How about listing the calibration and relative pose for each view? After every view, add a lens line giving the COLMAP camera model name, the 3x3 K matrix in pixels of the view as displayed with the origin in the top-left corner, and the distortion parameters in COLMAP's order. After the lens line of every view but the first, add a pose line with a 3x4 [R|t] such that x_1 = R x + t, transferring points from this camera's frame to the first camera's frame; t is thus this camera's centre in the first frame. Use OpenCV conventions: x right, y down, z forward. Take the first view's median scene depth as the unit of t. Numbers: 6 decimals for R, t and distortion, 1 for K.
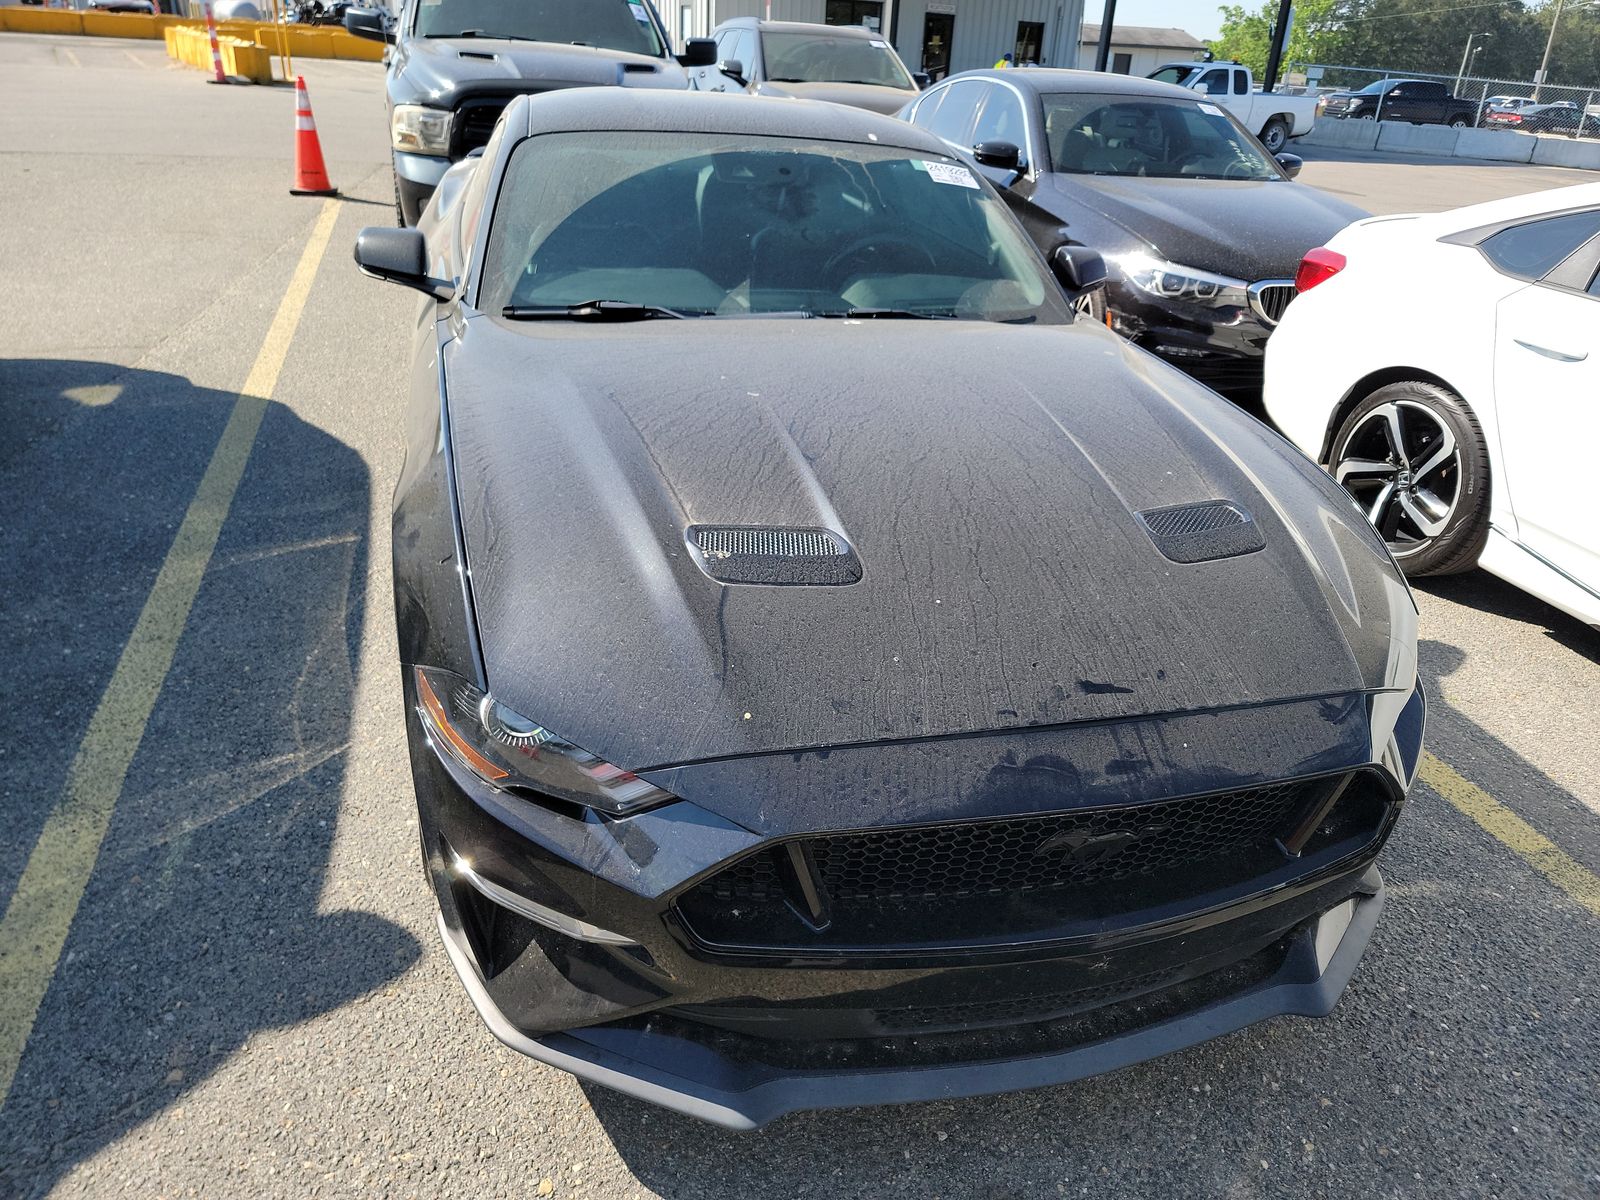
lens RADIAL K [[1156.3, 0, 800.0], [0, 1156.3, 600.0], [0, 0, 1]] dist [0.084893, -0.076421]
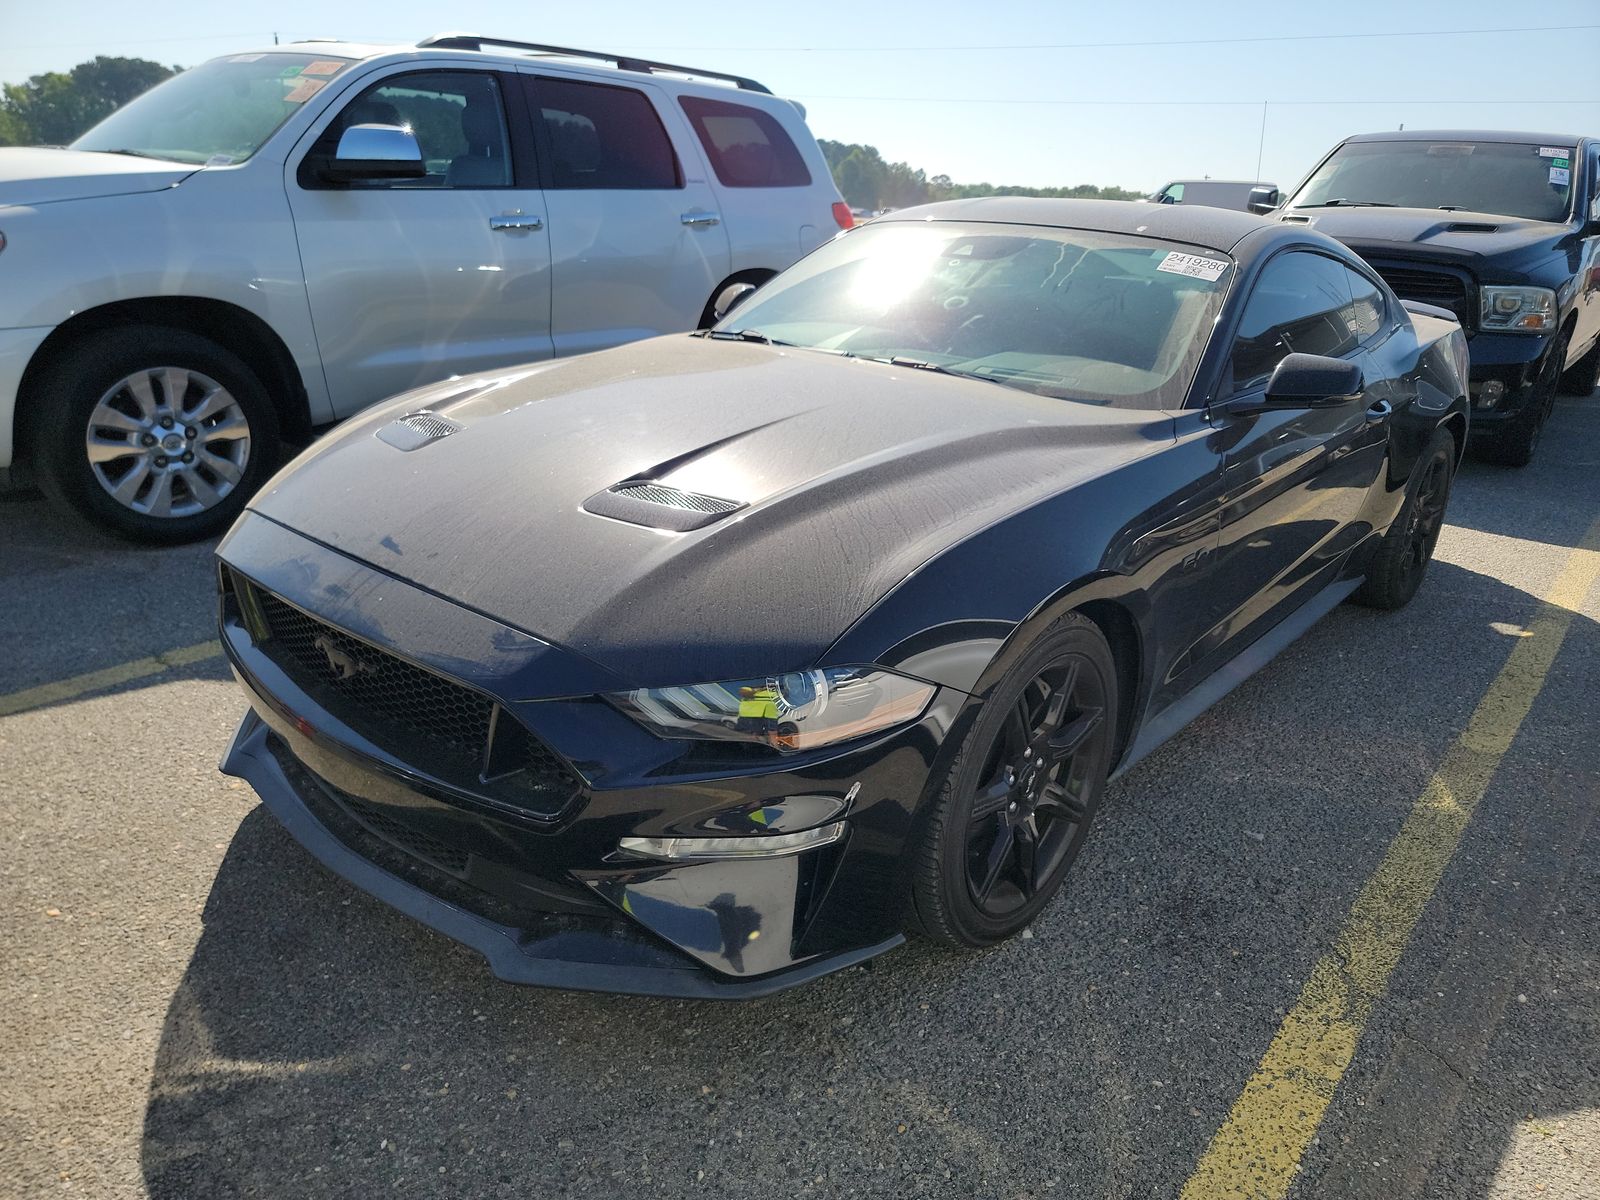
lens RADIAL K [[1160.0, 0, 824.7], [0, 1160.0, 605.2], [0, 0, 1]] dist [0.073348, -0.064728]
pose [[0.539898, 0.243016, -0.805887, 0.901313], [-0.376214, 0.926132, 0.027234, -0.042563], [0.752976, 0.288483, 0.591443, 0.373928]]
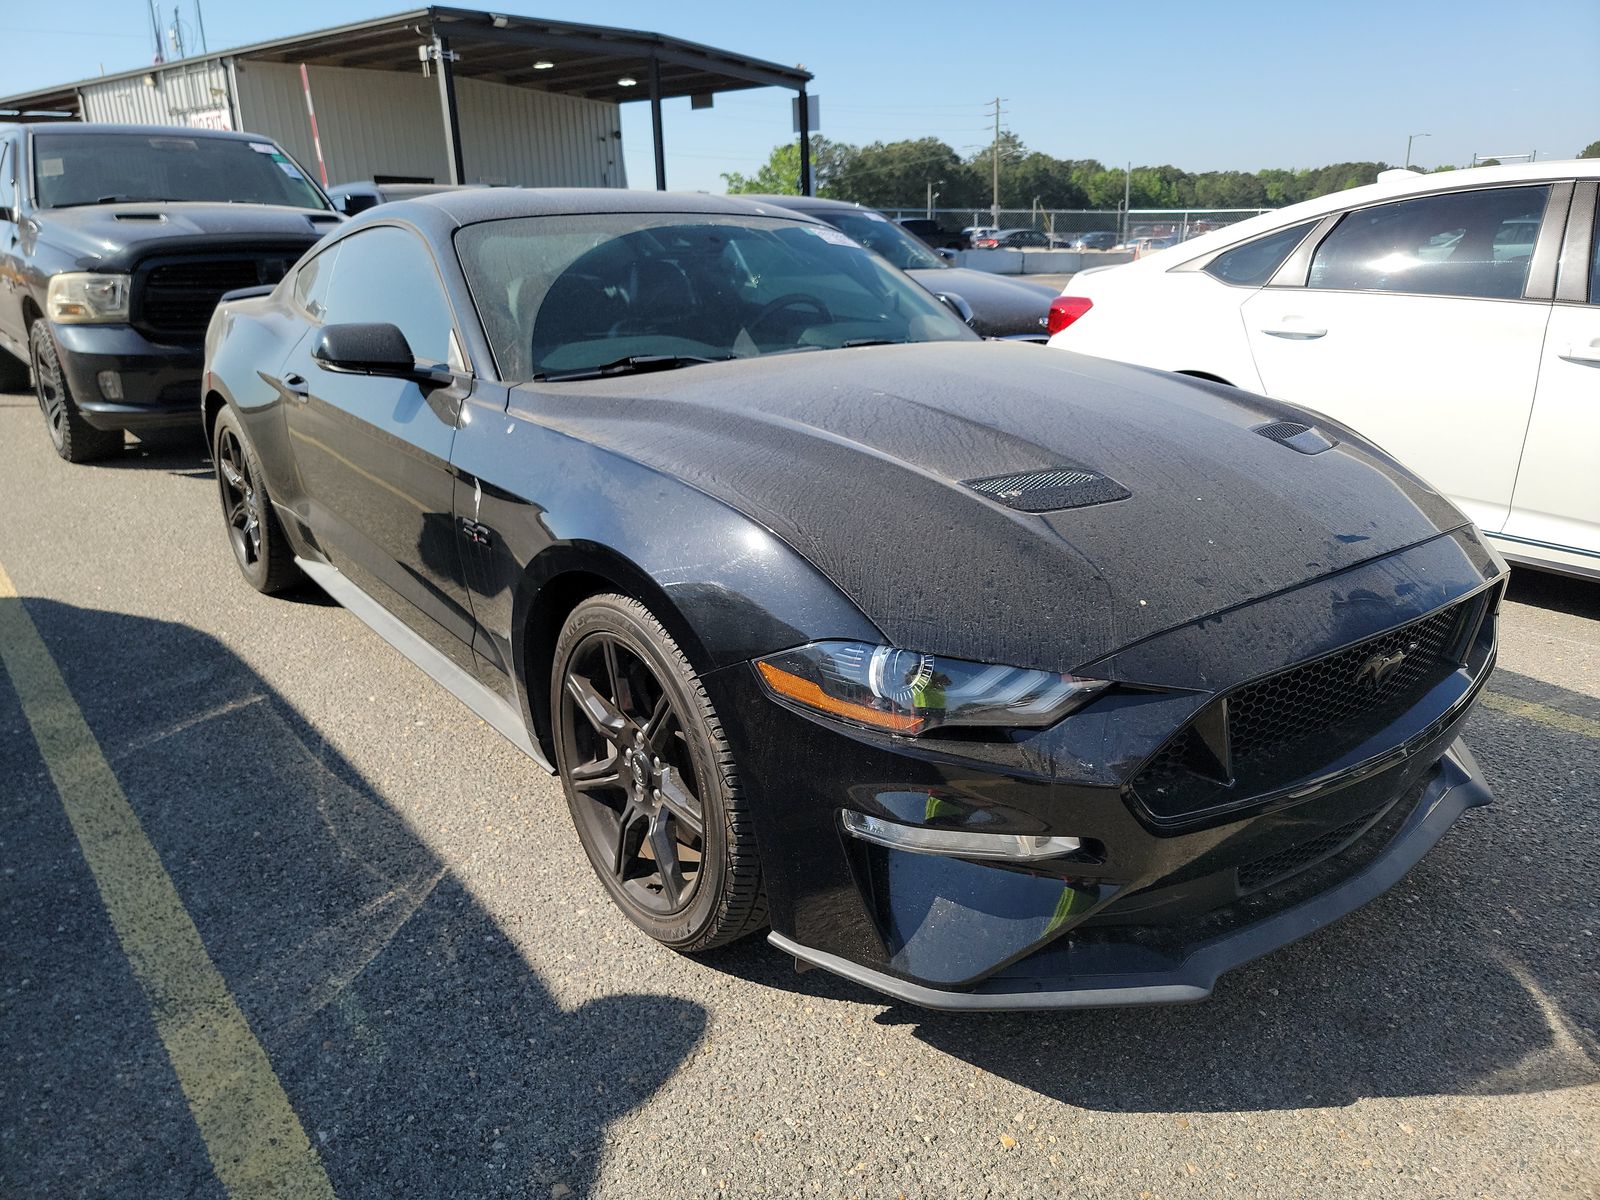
lens RADIAL K [[1160.0, 0, 824.7], [0, 1160.0, 605.2], [0, 0, 1]] dist [0.073348, -0.064728]
pose [[0.918154, -0.189819, 0.347796, -0.393838], [0.231012, 0.969601, -0.080665, 0.067845], [-0.321911, 0.154408, 0.934094, 0.037378]]
